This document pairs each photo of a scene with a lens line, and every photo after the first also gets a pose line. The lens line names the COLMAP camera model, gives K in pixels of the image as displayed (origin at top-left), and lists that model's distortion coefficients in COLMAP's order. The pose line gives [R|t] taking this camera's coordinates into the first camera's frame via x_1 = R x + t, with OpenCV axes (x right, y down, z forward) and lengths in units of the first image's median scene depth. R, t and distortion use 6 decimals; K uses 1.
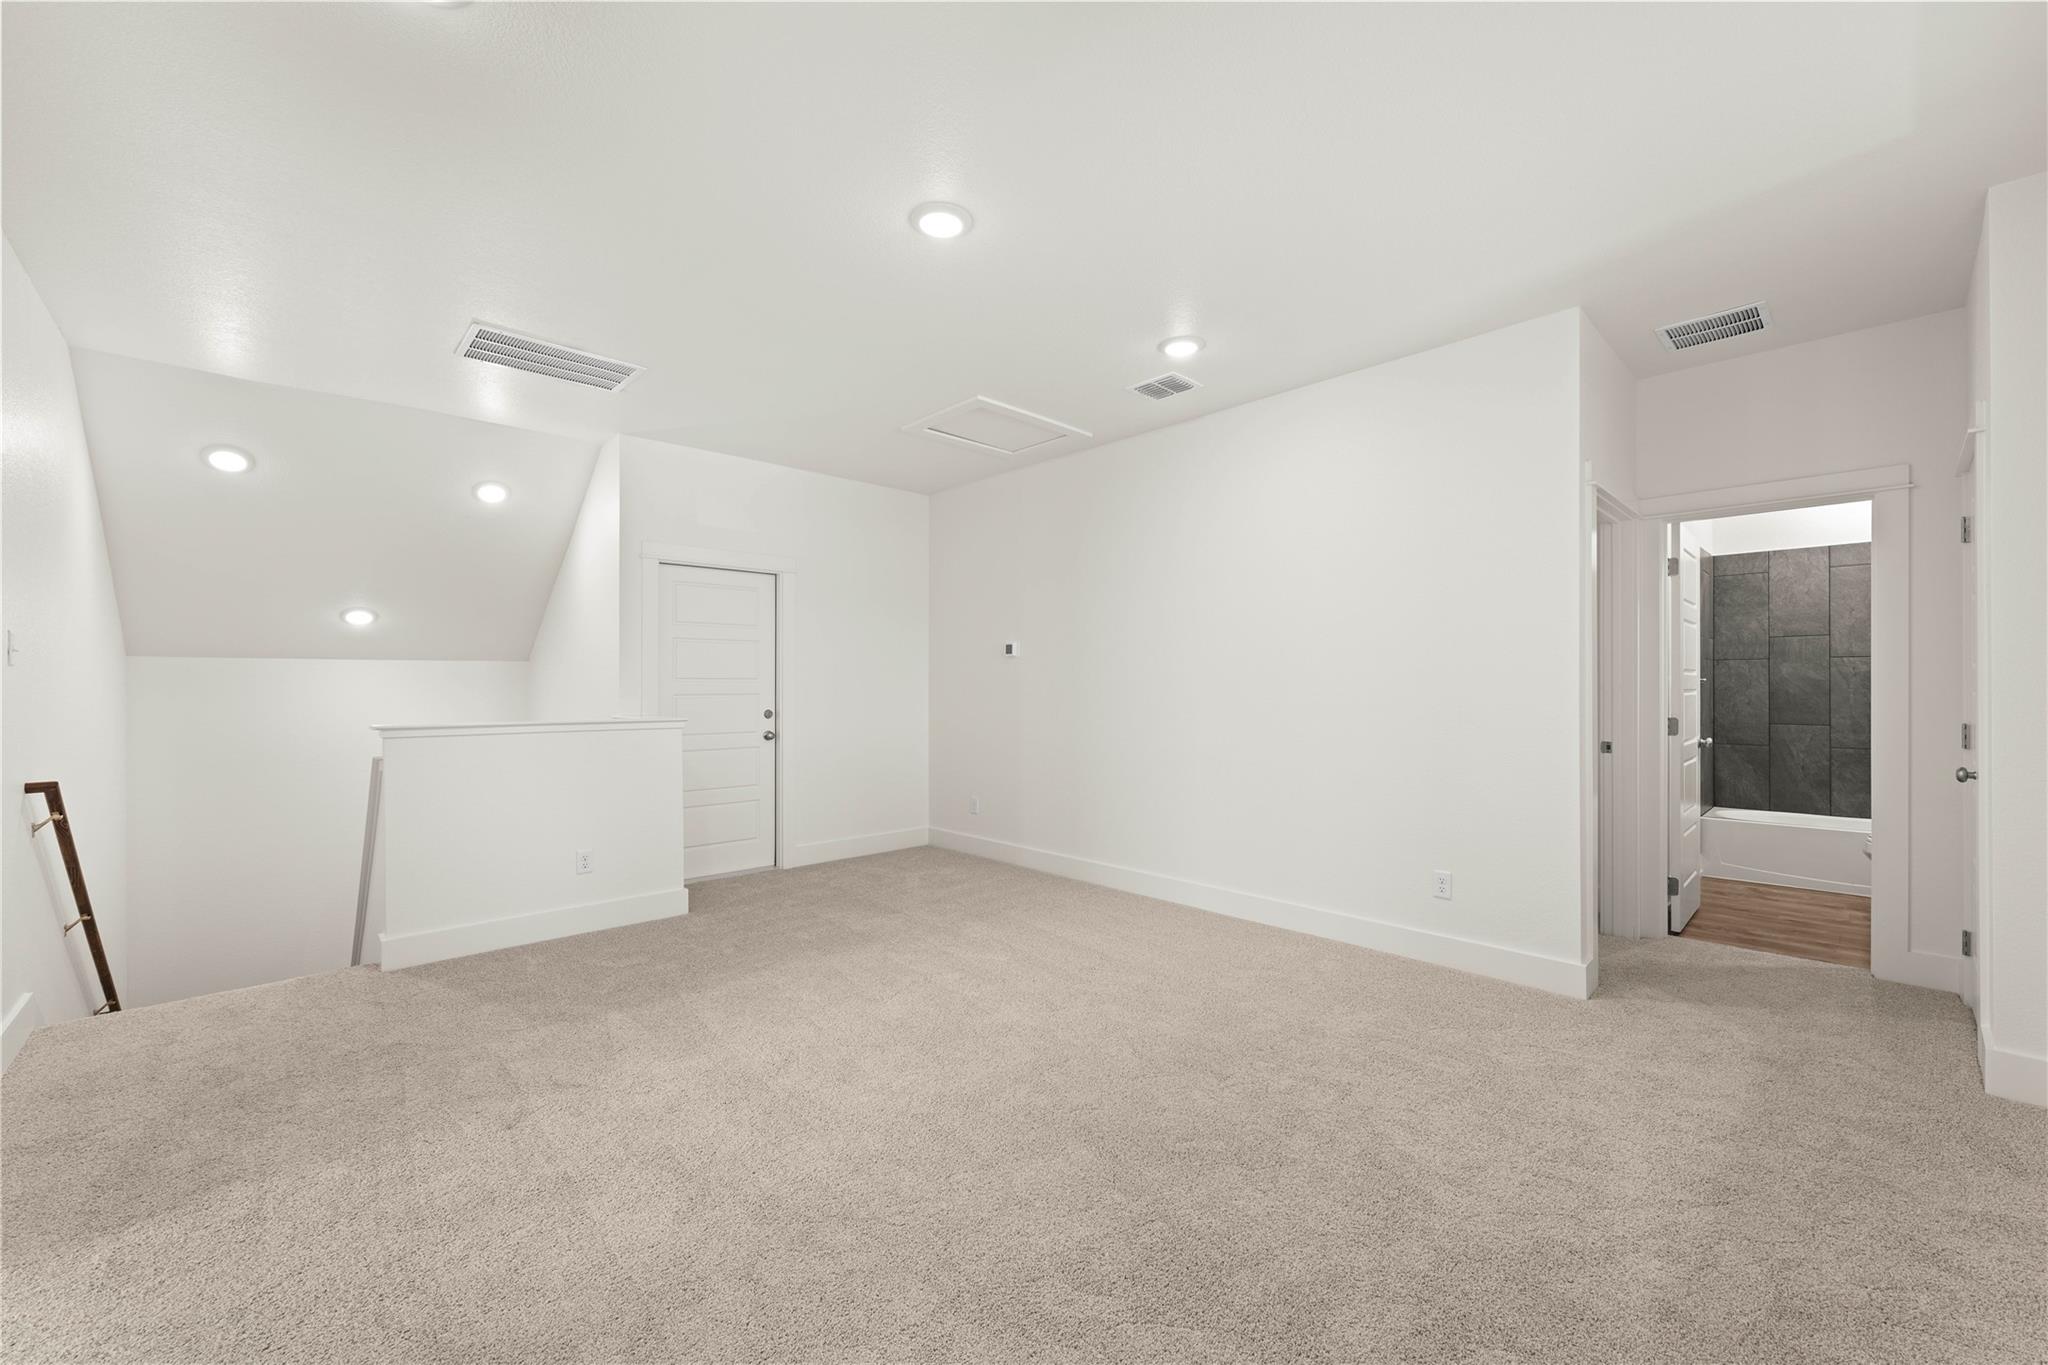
lens RADIAL K [[802.2, 0, 1044.1], [0, 802.2, 682.3], [0, 0, 1]] dist [-0.003319, -0.000140]
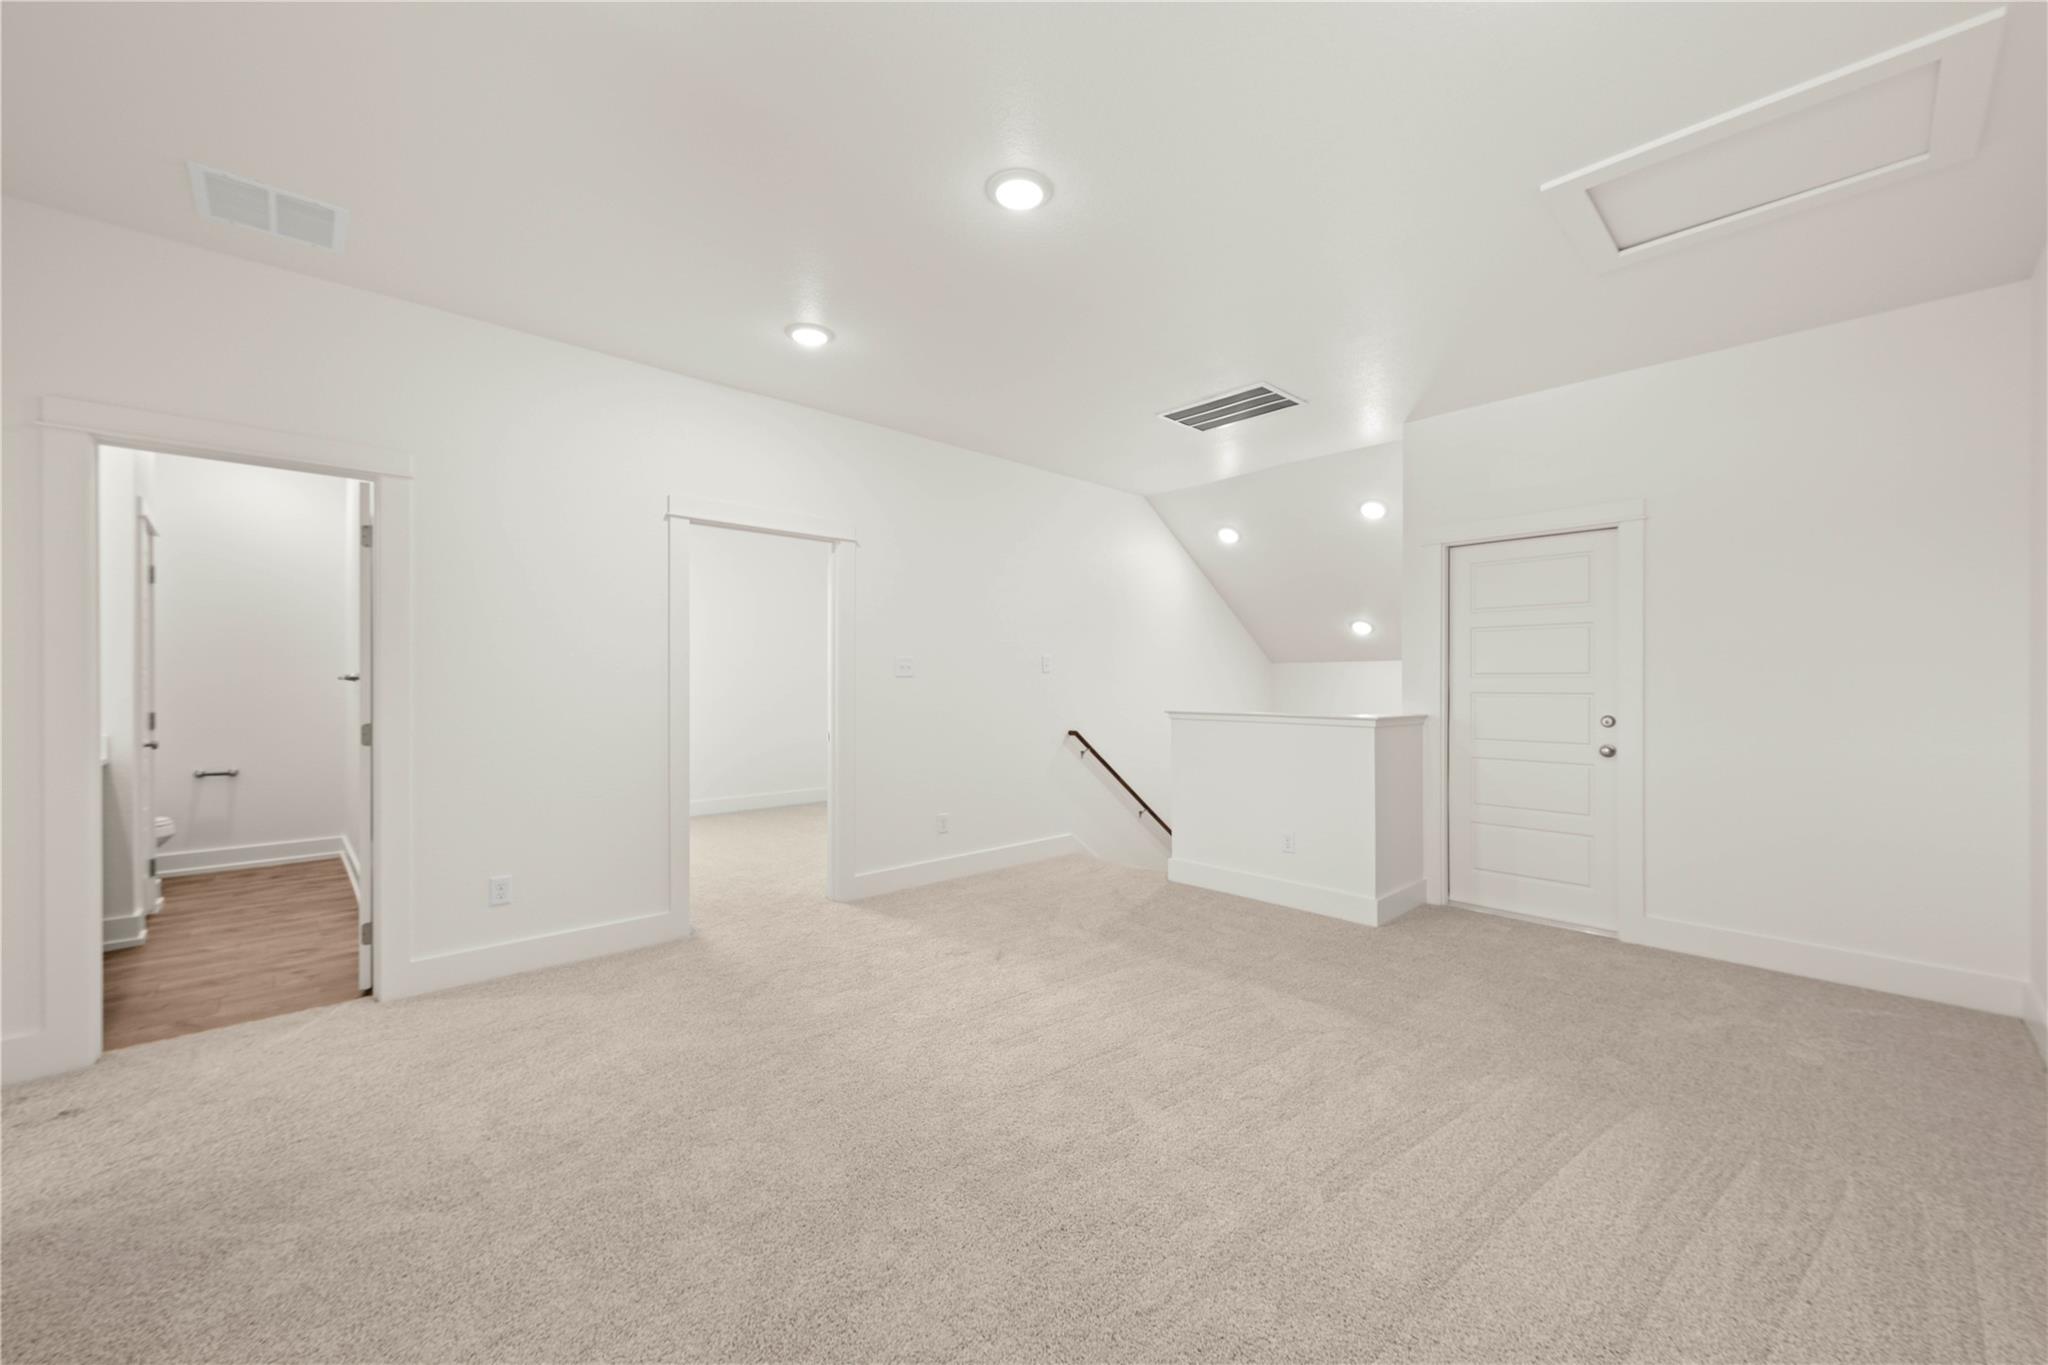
lens RADIAL K [[802.2, 0, 1035.6], [0, 802.2, 684.7], [0, 0, 1]] dist [-0.003319, -0.000140]
pose [[-0.016194, 0.003562, -0.999863, 1.778235], [0.003495, 0.999988, 0.003506, 0.009178], [0.999863, -0.003438, -0.016206, 2.244719]]
